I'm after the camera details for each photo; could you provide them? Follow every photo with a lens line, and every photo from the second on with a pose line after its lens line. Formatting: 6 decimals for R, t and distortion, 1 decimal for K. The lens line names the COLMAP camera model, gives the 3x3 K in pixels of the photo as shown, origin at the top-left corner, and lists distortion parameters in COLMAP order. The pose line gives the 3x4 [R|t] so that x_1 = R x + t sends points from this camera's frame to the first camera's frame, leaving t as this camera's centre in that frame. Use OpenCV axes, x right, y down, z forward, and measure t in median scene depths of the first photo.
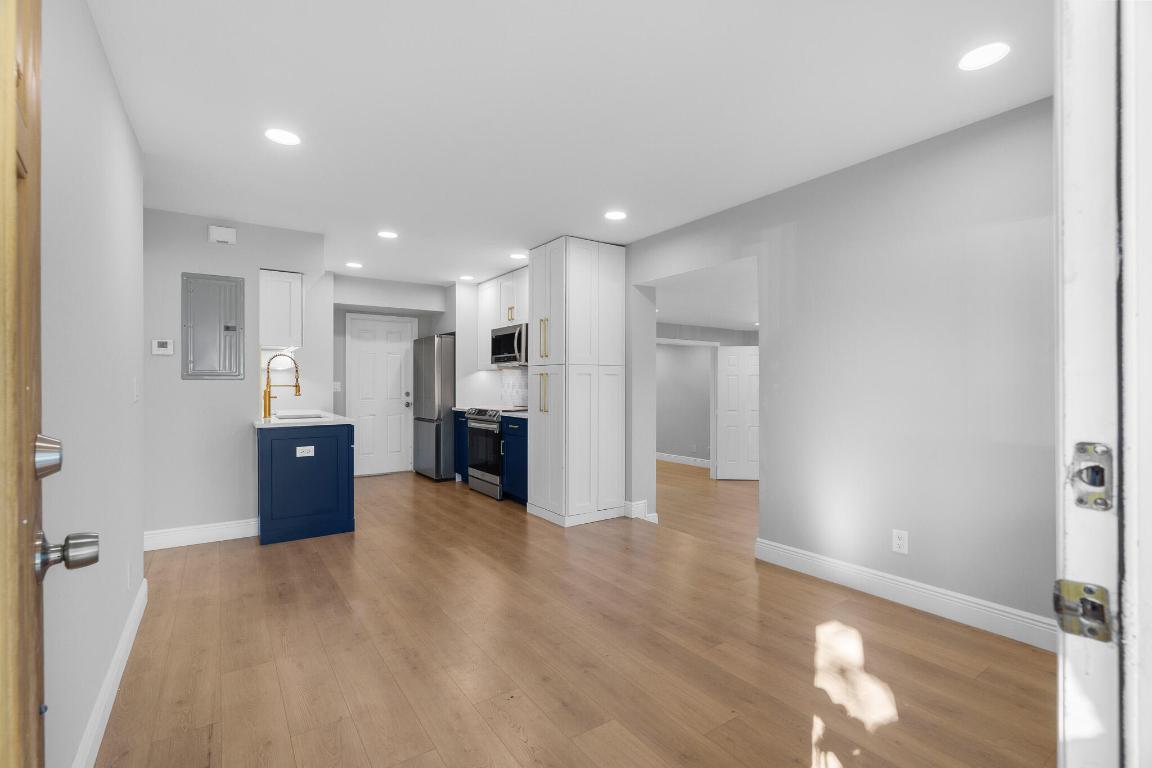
lens RADIAL K [[522.5, 0, 552.1], [0, 522.5, 390.9], [0, 0, 1]] dist [-0.007513, 0.003455]
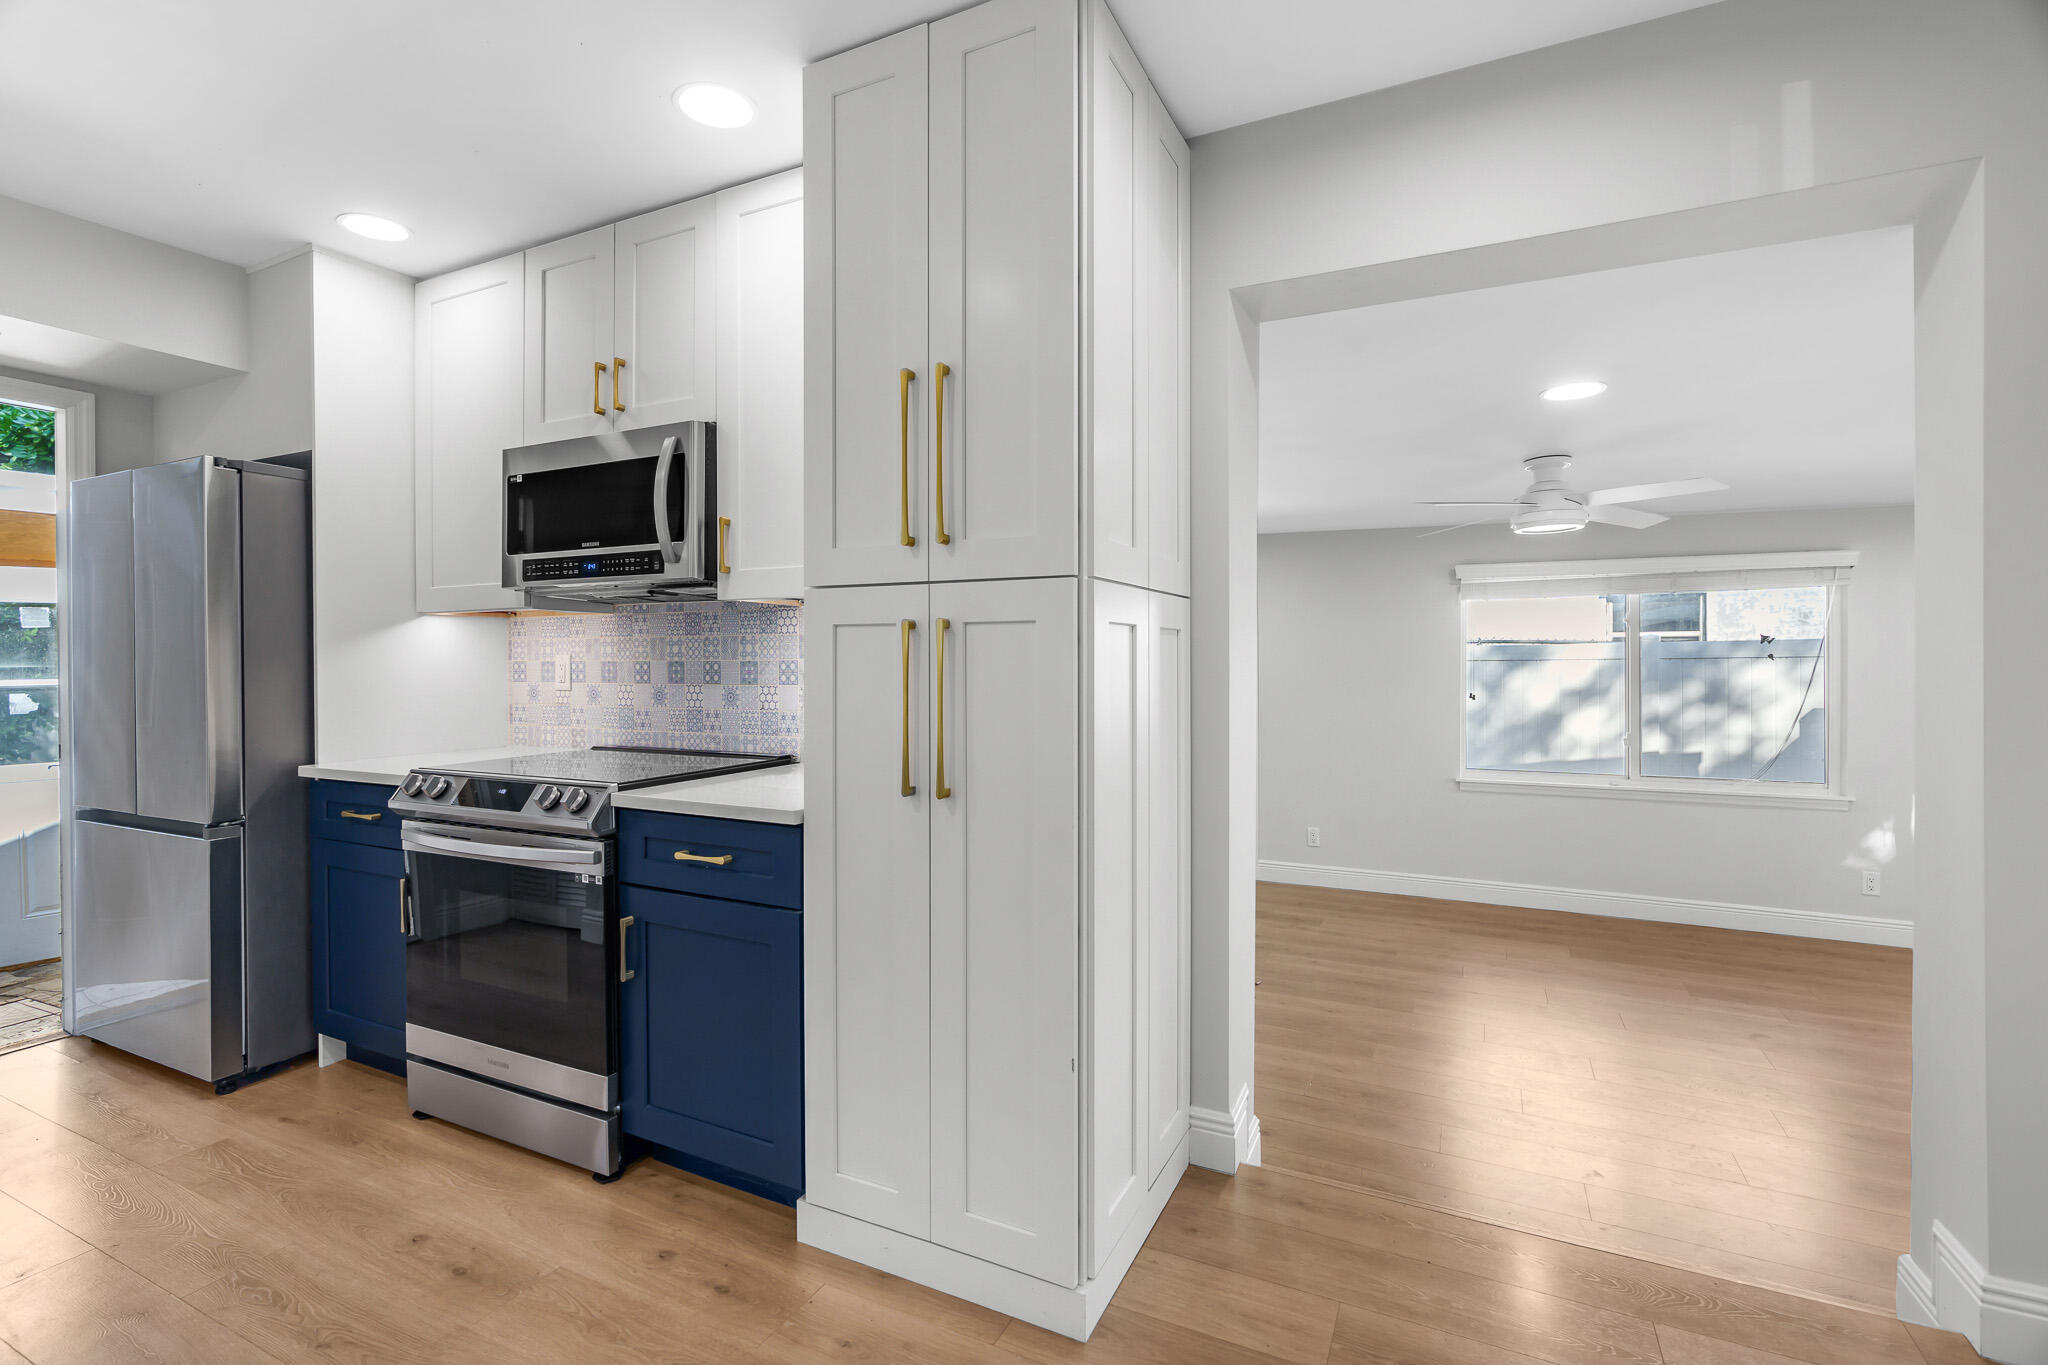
lens RADIAL K [[928.8, 0, 1012.8], [0, 928.8, 669.0], [0, 0, 1]] dist [-0.007513, 0.003455]
pose [[0.853611, -0.008832, 0.520836, -0.139941], [0.010350, 0.999946, -0.000007, -0.009678], [-0.520808, 0.005397, 0.853657, 0.493300]]
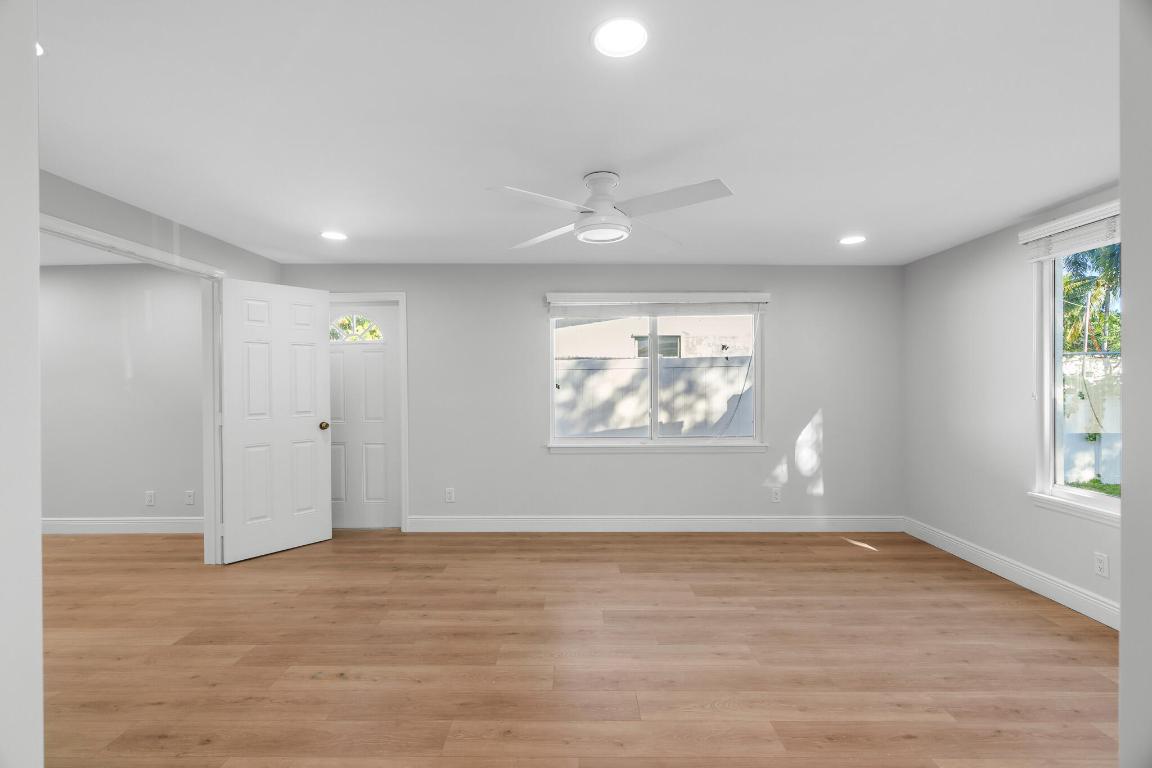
lens RADIAL K [[522.5, 0, 569.9], [0, 522.5, 382.7], [0, 0, 1]] dist [-0.007513, 0.003455]
pose [[0.547237, -0.008851, 0.836931, 0.125117], [0.017222, 0.999851, -0.000687, 0.017745], [-0.836800, 0.014789, 0.547308, 0.627441]]
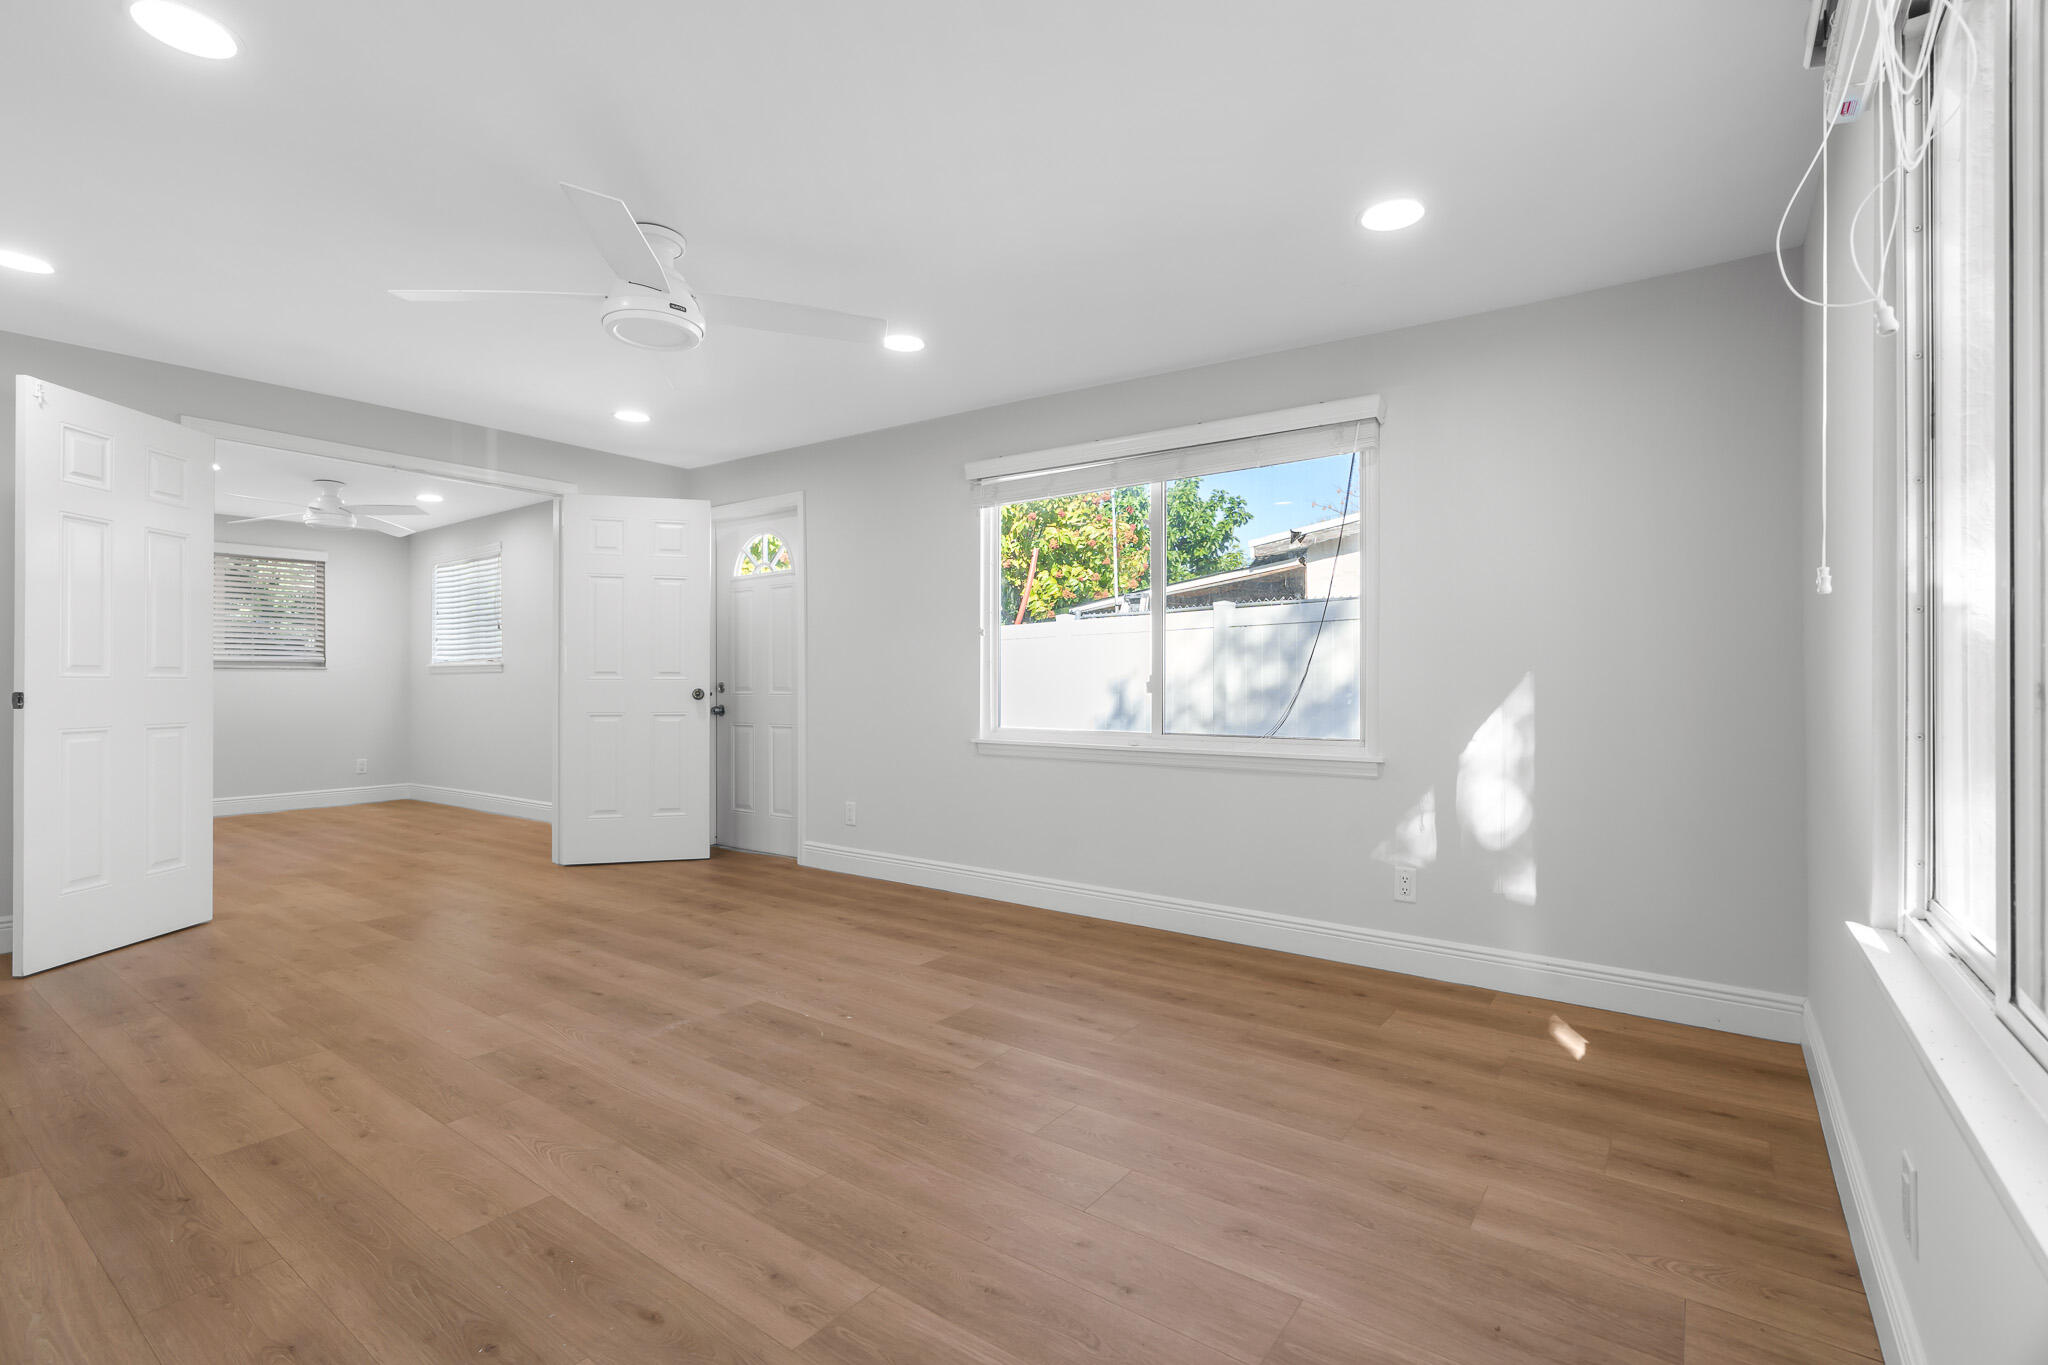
lens RADIAL K [[928.8, 0, 1023.6], [0, 928.8, 686.7], [0, 0, 1]] dist [-0.007513, 0.003455]
pose [[0.930634, -0.000739, 0.365950, 0.495293], [0.003041, 0.999979, -0.005714, 0.068127], [-0.365938, 0.006430, 0.930617, 0.368175]]
